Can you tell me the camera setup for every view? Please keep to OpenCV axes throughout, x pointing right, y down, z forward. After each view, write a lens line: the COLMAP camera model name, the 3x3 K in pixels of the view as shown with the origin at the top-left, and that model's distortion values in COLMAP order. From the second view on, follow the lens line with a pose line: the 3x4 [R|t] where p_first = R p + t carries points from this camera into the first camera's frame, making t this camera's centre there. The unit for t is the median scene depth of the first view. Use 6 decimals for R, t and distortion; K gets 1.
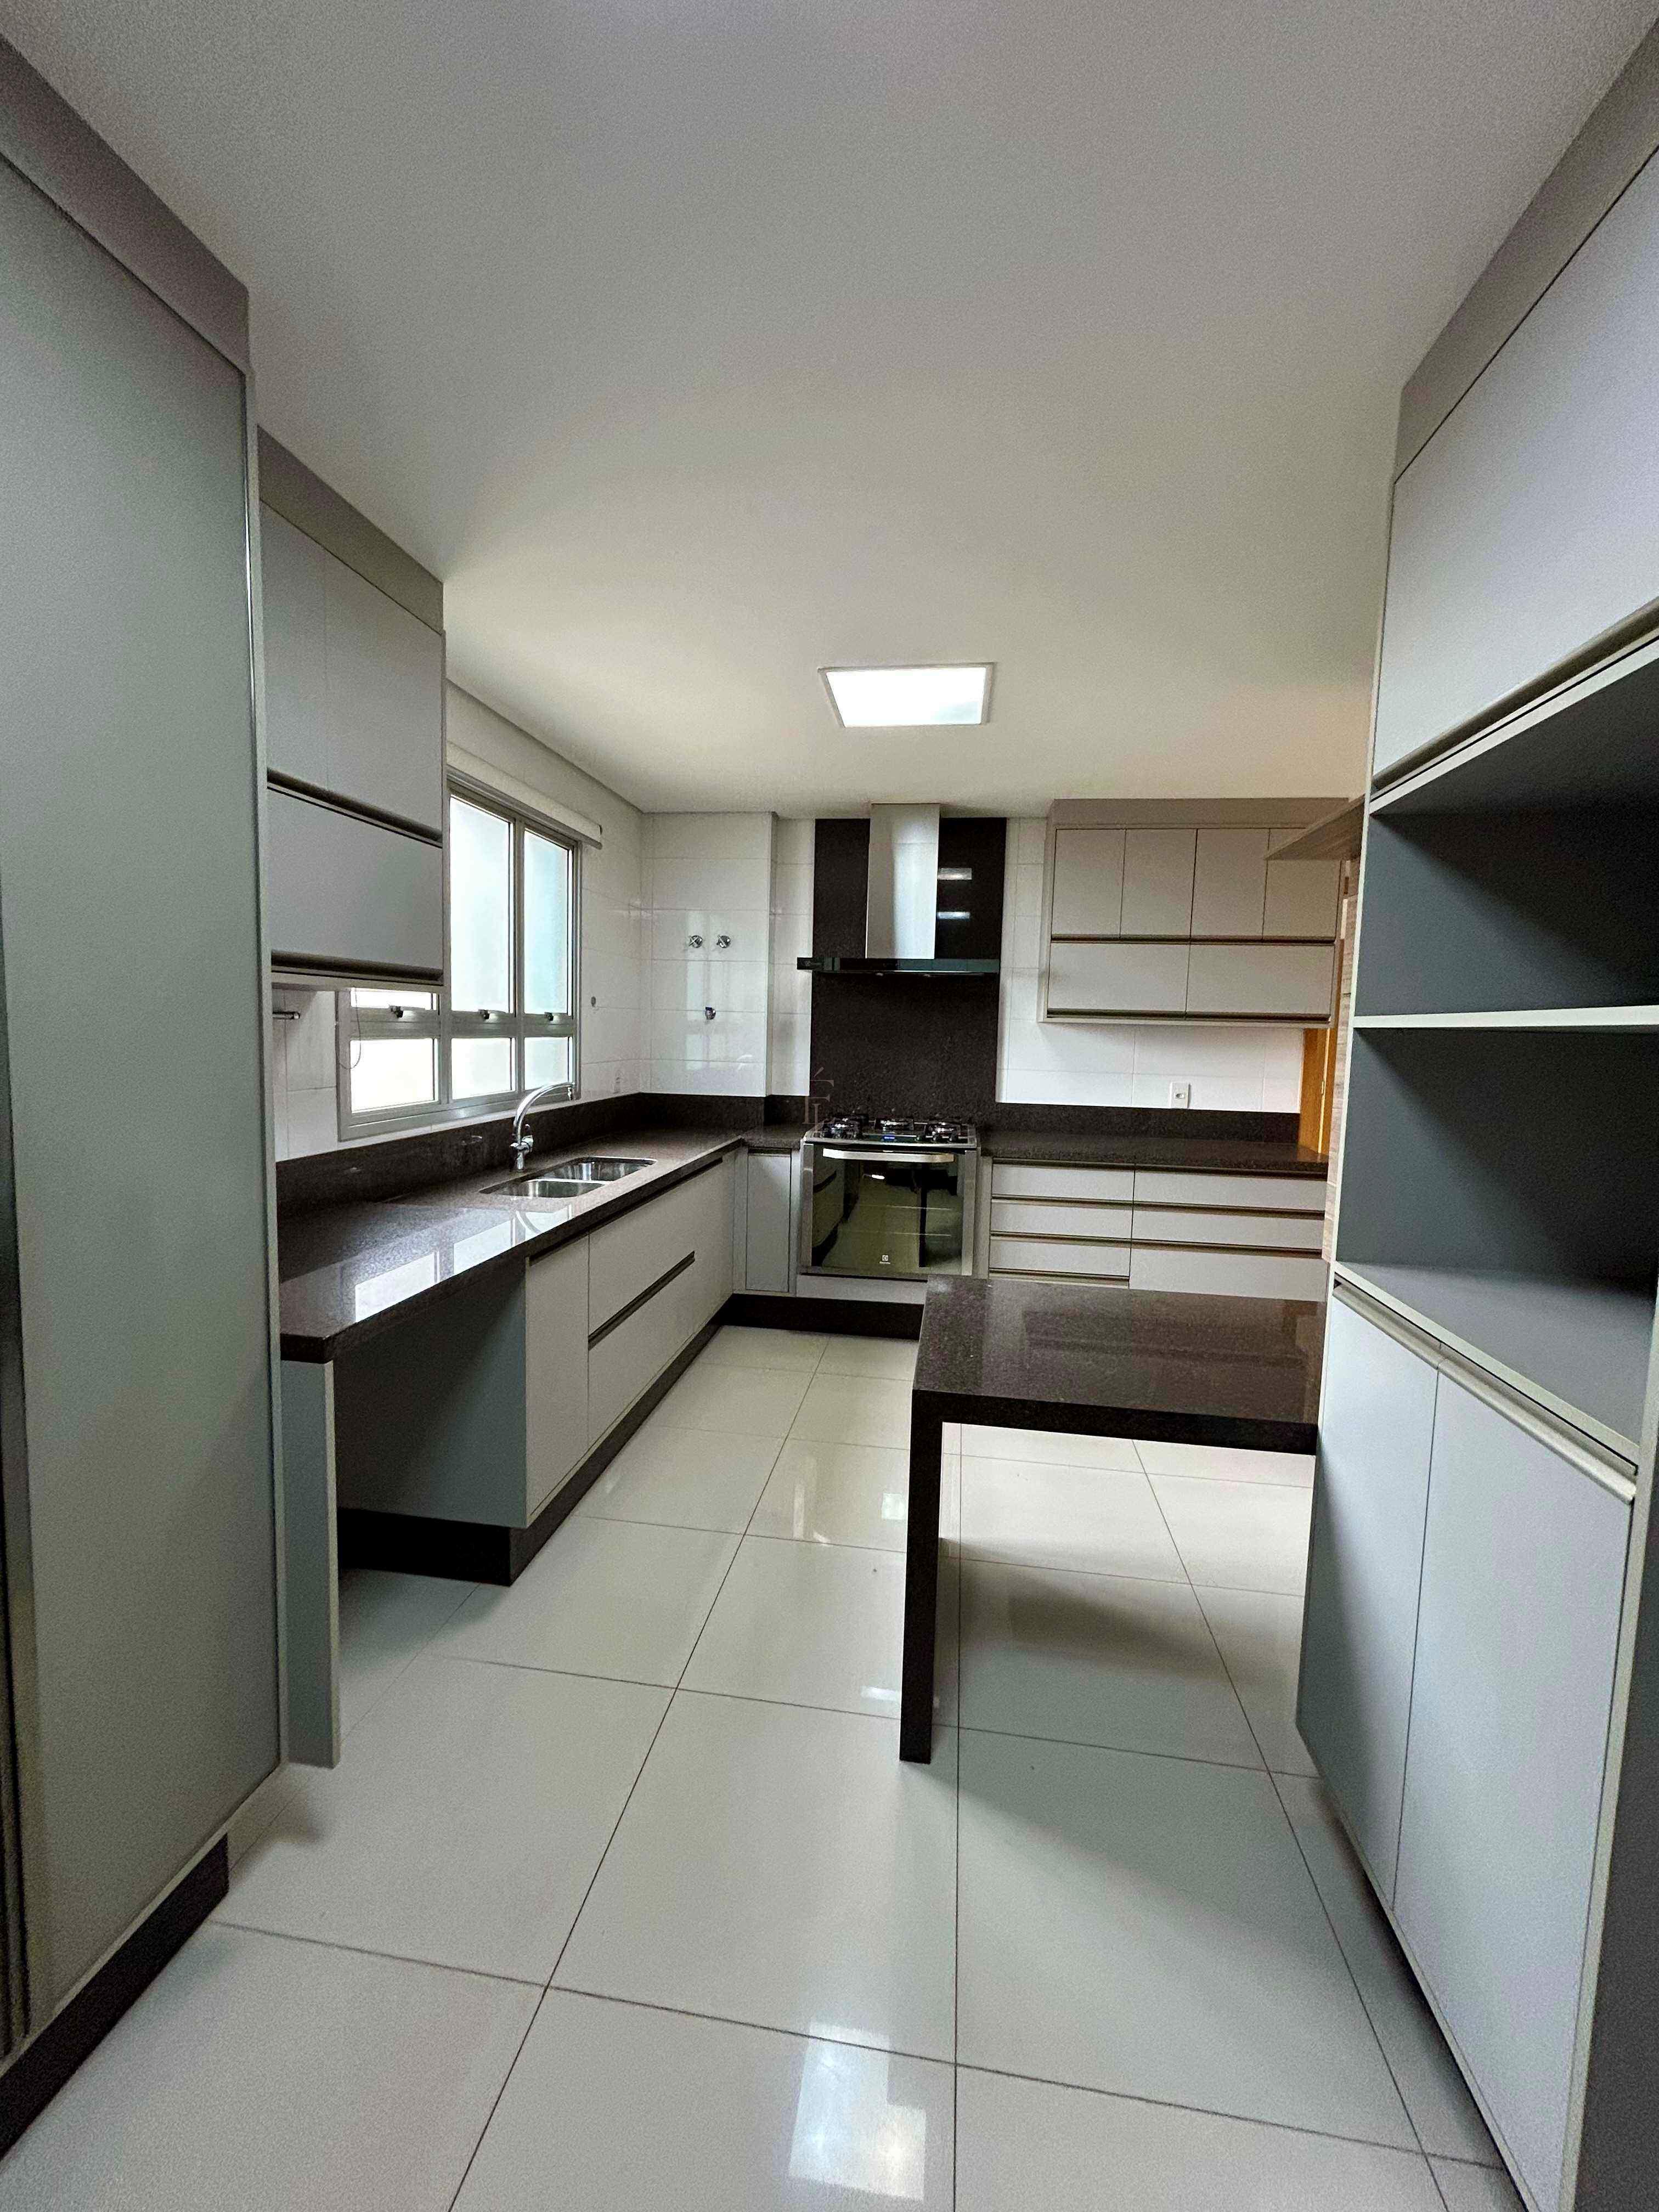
lens RADIAL K [[893.0, 0, 824.7], [0, 893.0, 1109.2], [0, 0, 1]] dist [0.006352, 0.000323]
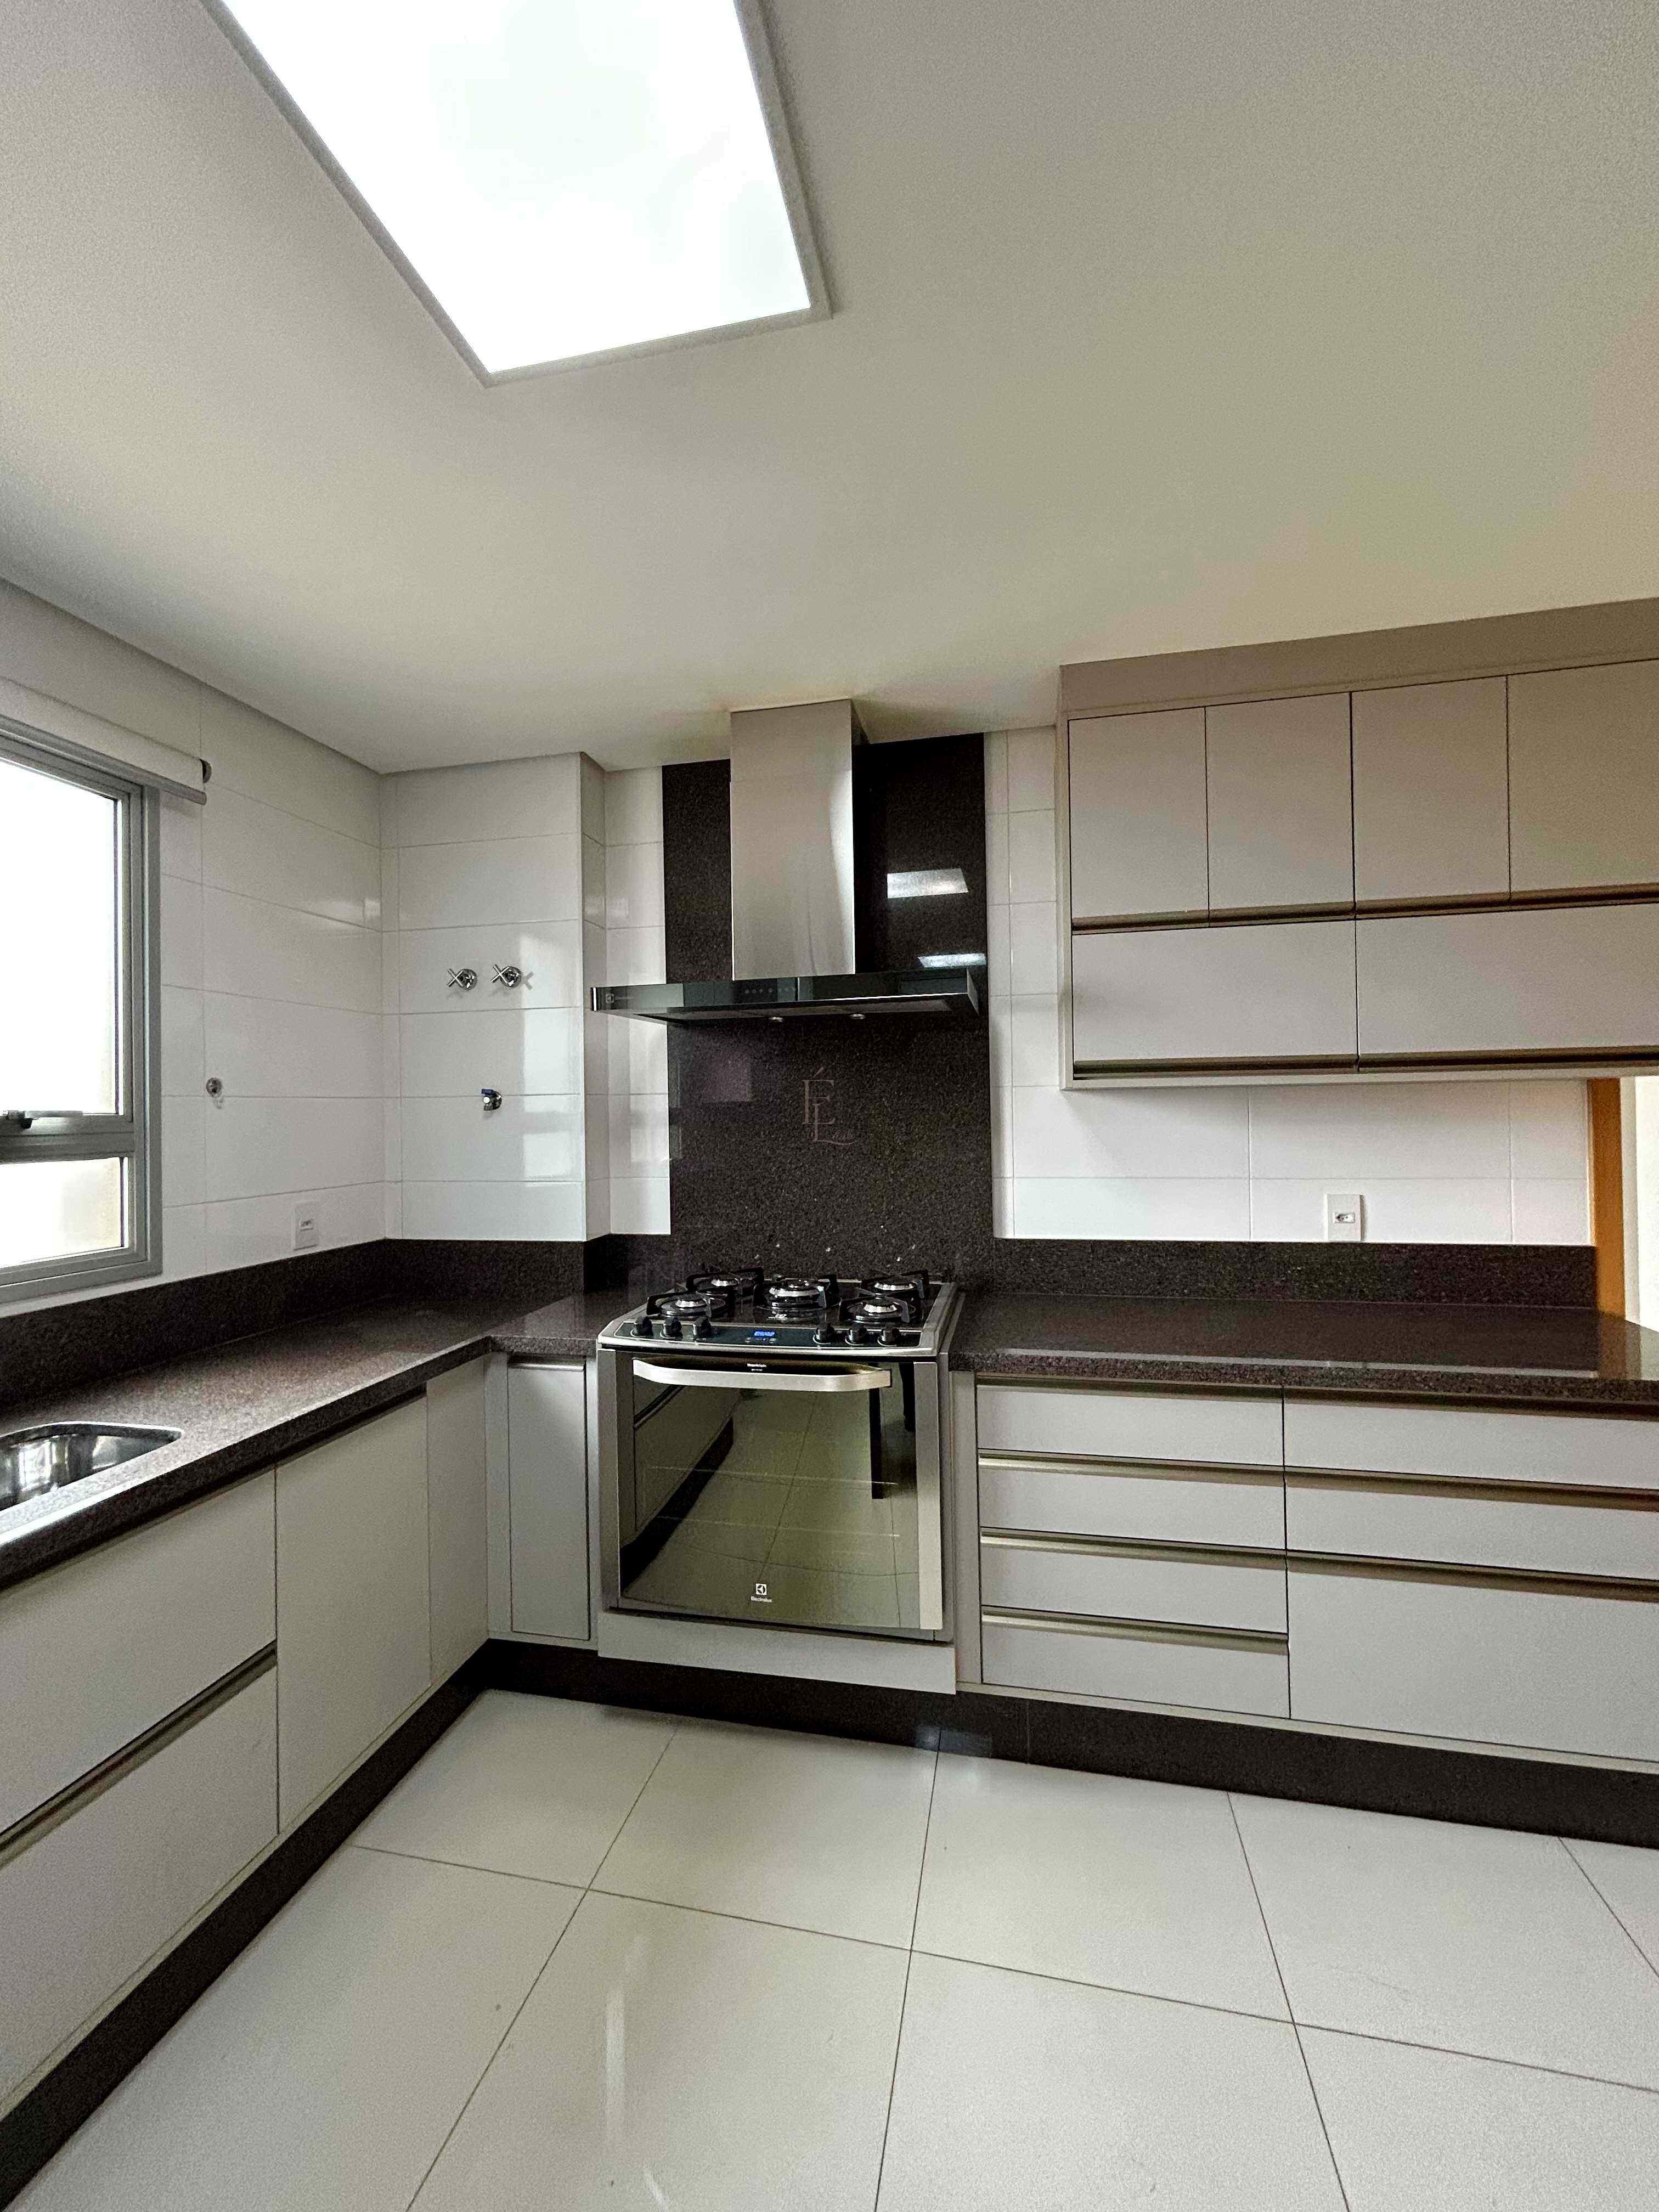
lens RADIAL K [[882.2, 0, 829.5], [0, 882.2, 1106.0], [0, 0, 1]] dist [-0.013857, -0.000001]
pose [[0.996943, -0.042429, -0.065607, 0.142340], [0.035899, 0.994568, -0.097703, -0.043422], [0.069396, 0.095049, 0.993051, 0.492706]]
